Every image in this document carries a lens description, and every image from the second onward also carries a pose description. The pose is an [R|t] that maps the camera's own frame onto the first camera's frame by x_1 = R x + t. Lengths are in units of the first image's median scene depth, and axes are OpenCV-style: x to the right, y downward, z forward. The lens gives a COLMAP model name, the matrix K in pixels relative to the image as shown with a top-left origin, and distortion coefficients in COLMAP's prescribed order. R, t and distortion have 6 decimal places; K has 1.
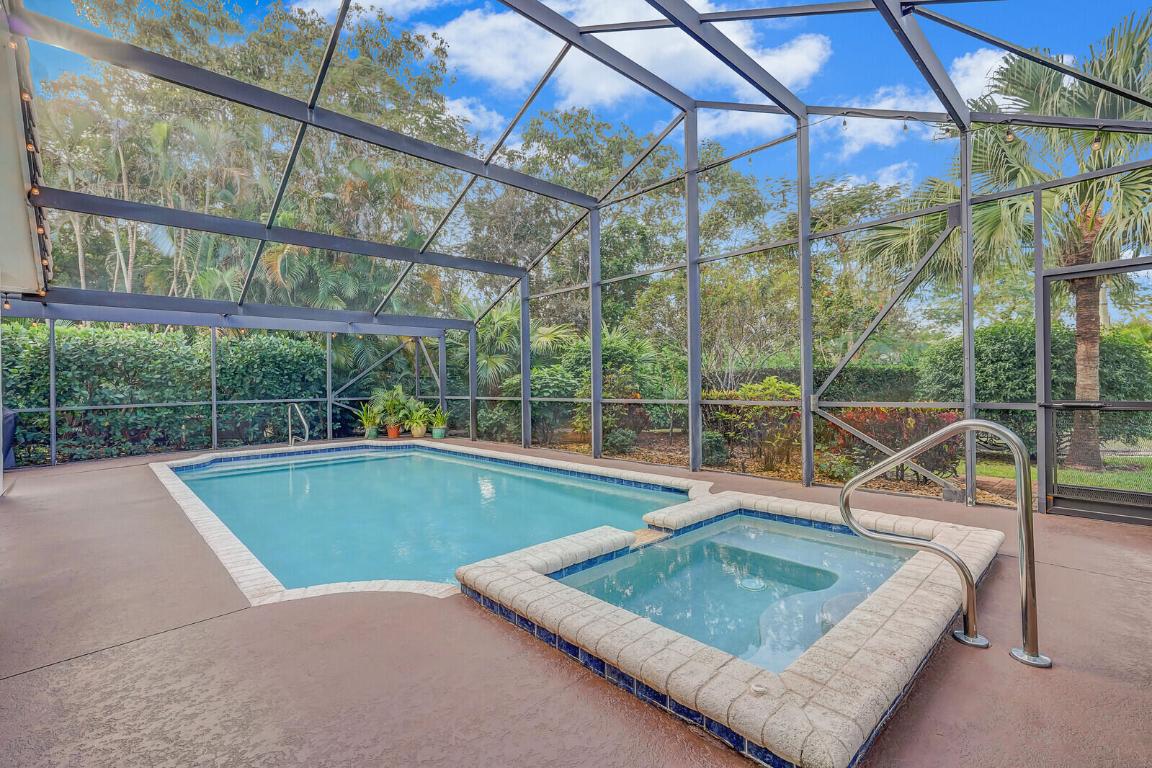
lens RADIAL K [[513.4, 0, 579.4], [0, 513.4, 383.8], [0, 0, 1]] dist [-0.001864, -0.000072]
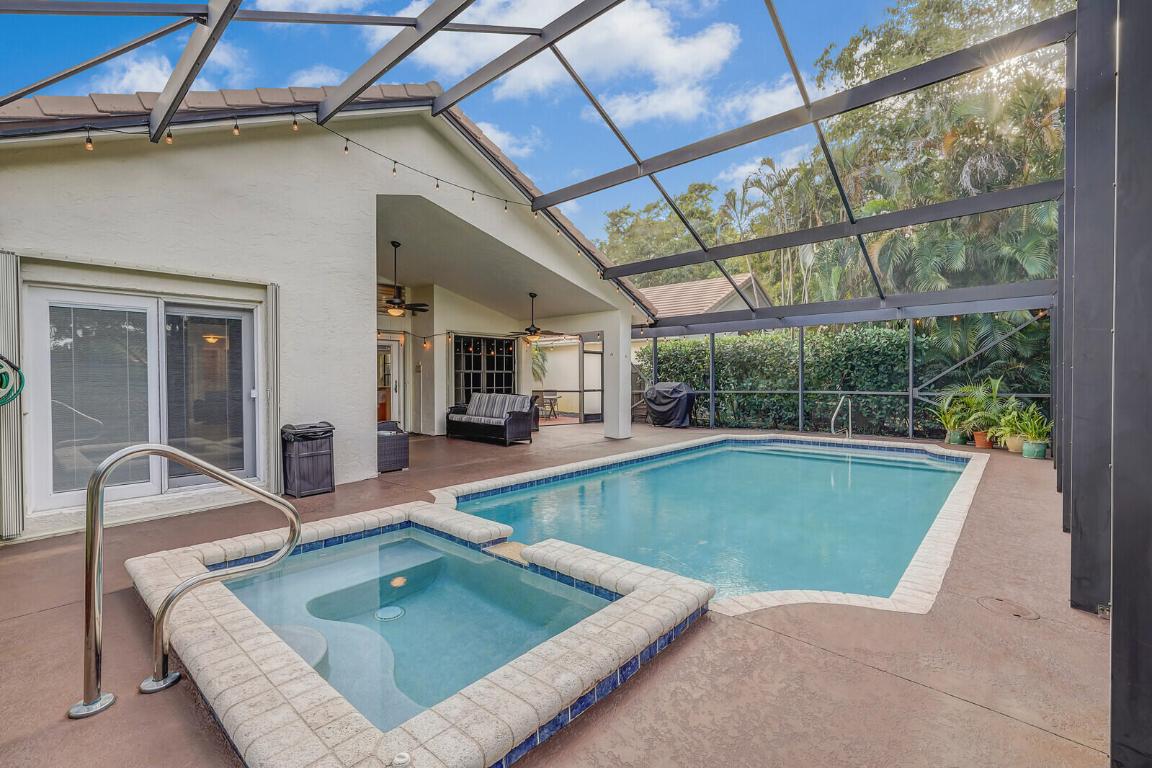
lens RADIAL K [[508.5, 0, 580.7], [0, 508.5, 385.2], [0, 0, 1]] dist [0.000510, 0.000538]
pose [[0.108729, 0.023517, -0.993793, 0.386016], [0.000763, 0.999718, 0.023741, -0.006701], [0.994071, -0.003339, 0.108681, 0.400765]]
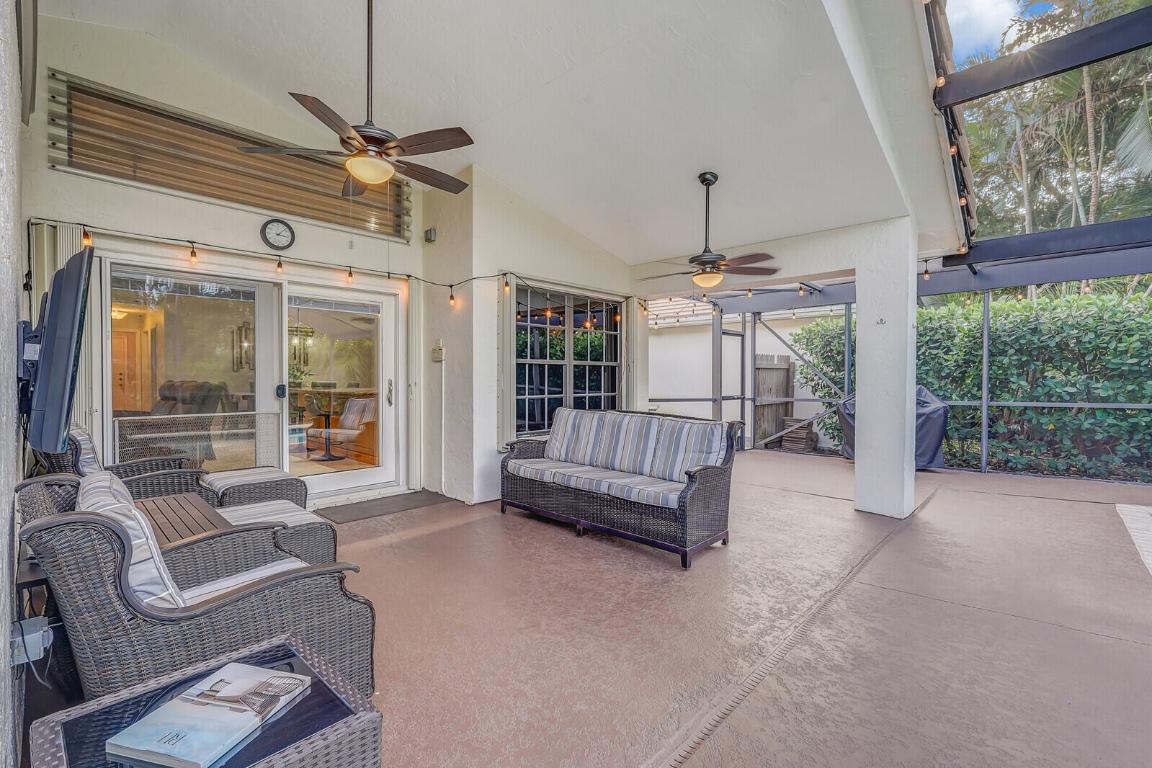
lens RADIAL K [[508.5, 0, 580.7], [0, 508.5, 385.2], [0, 0, 1]] dist [0.000510, 0.000538]
pose [[0.069262, 0.027328, -0.997224, -0.242191], [-0.000580, 0.999626, 0.027353, -0.001290], [0.997598, -0.001316, 0.069252, 0.275919]]
